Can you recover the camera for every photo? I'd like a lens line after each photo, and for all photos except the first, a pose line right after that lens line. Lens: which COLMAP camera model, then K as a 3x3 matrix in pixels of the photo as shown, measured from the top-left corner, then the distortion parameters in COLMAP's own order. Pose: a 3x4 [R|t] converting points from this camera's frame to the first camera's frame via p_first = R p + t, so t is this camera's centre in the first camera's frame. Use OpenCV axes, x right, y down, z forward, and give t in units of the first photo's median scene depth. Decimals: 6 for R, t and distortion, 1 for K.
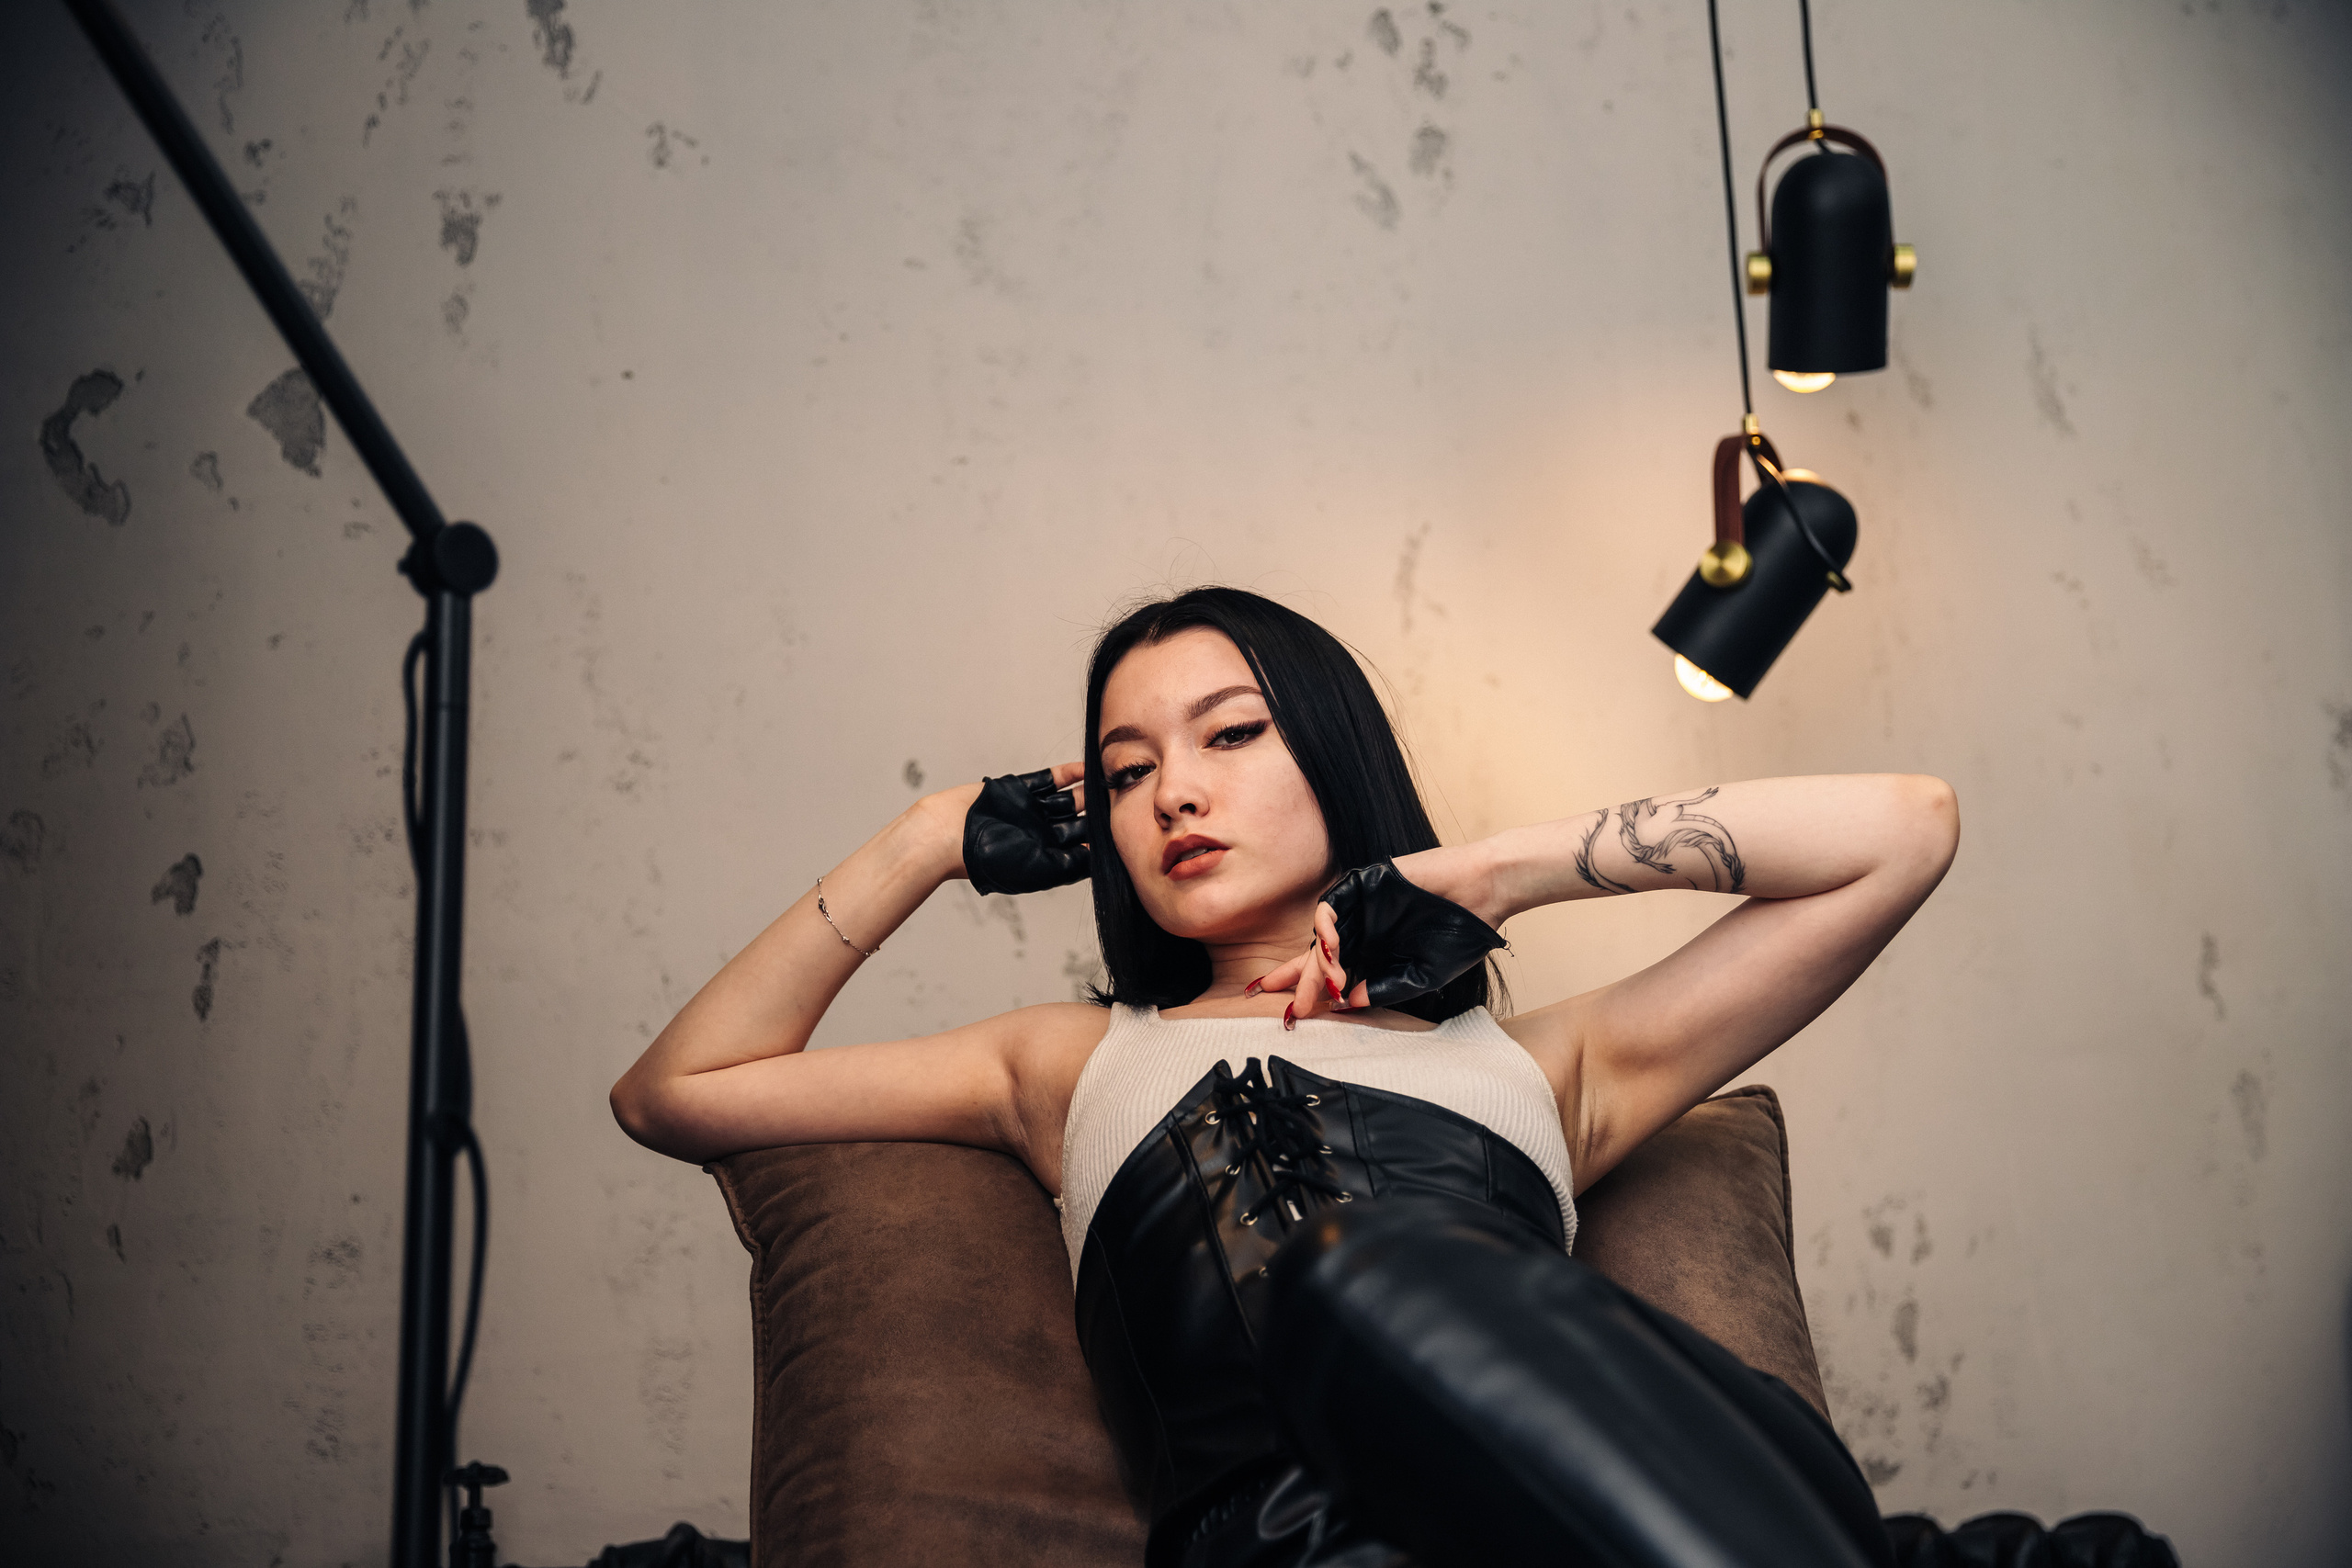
lens RADIAL K [[3227.3, 0, 1175.9], [0, 3227.3, 772.8], [0, 0, 1]] dist [0.075901, 0.000000]
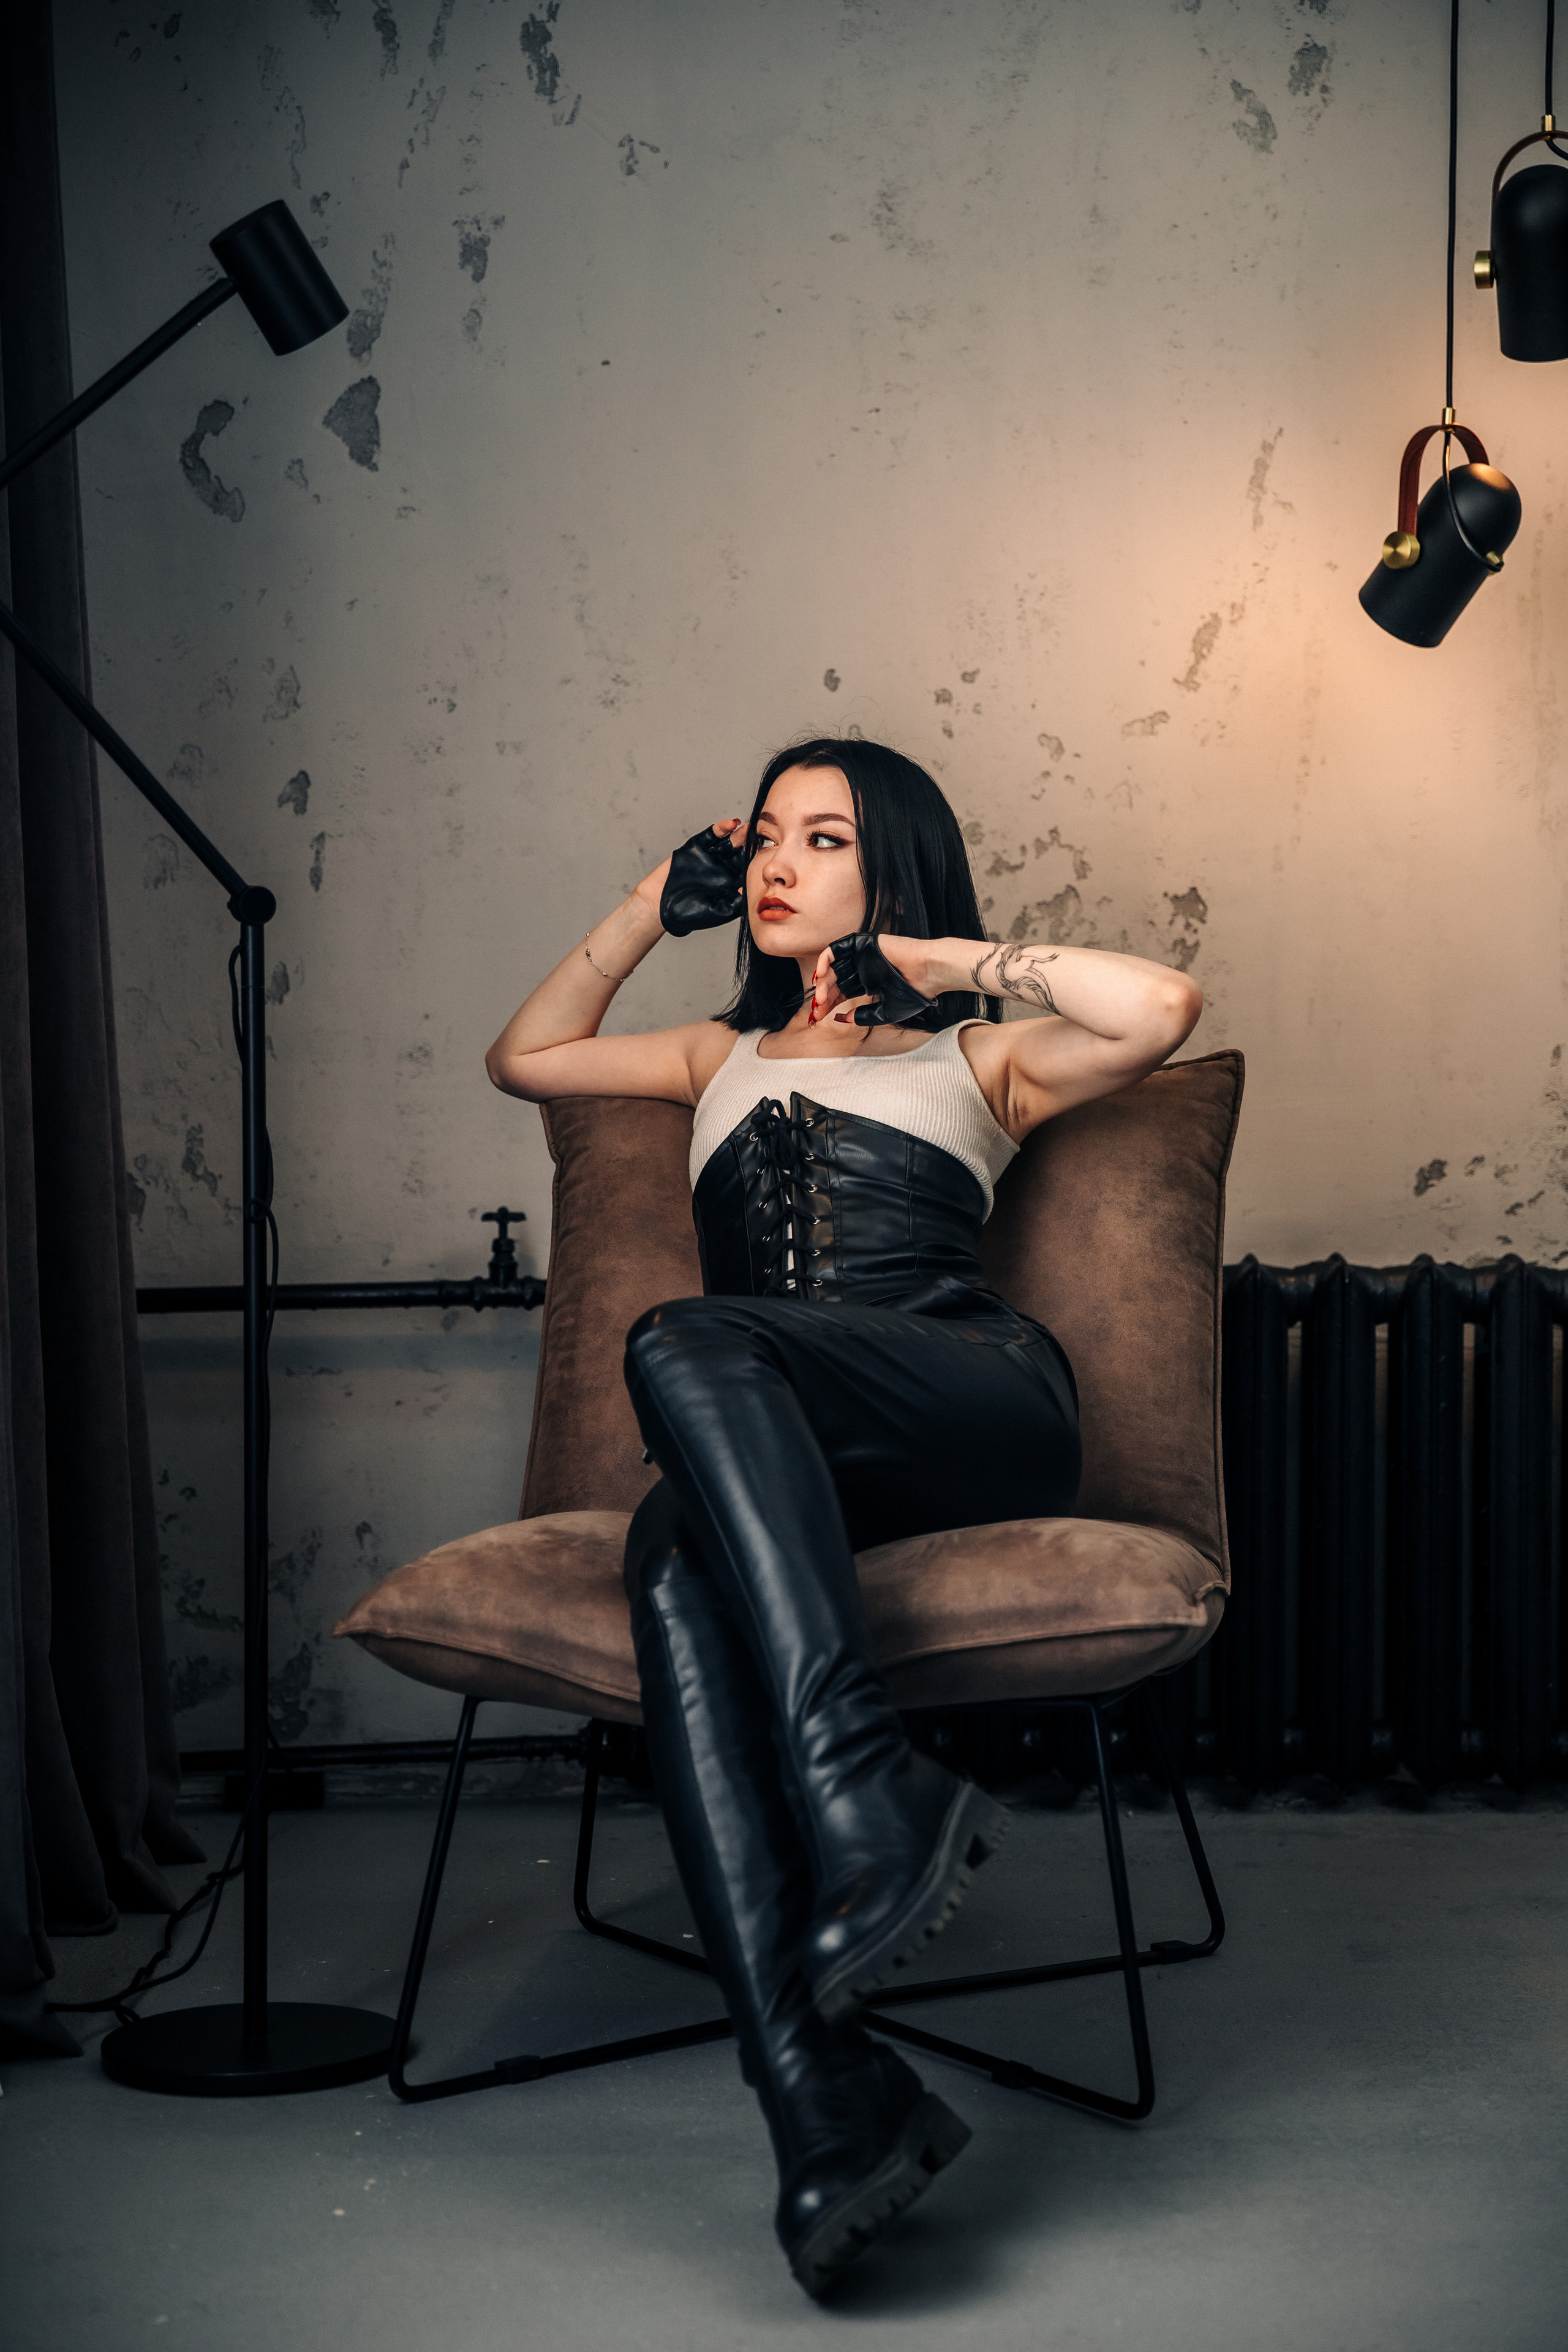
lens RADIAL K [[4513.6, 0, 787.5], [0, 4513.6, 1171.9], [0, 0, 1]] dist [0.184019, 0.000000]
pose [[0.952878, 0.041290, -0.300531, 0.472699], [0.054886, 0.950877, 0.304666, -0.379854], [0.298348, -0.306804, 0.903803, -0.727526]]
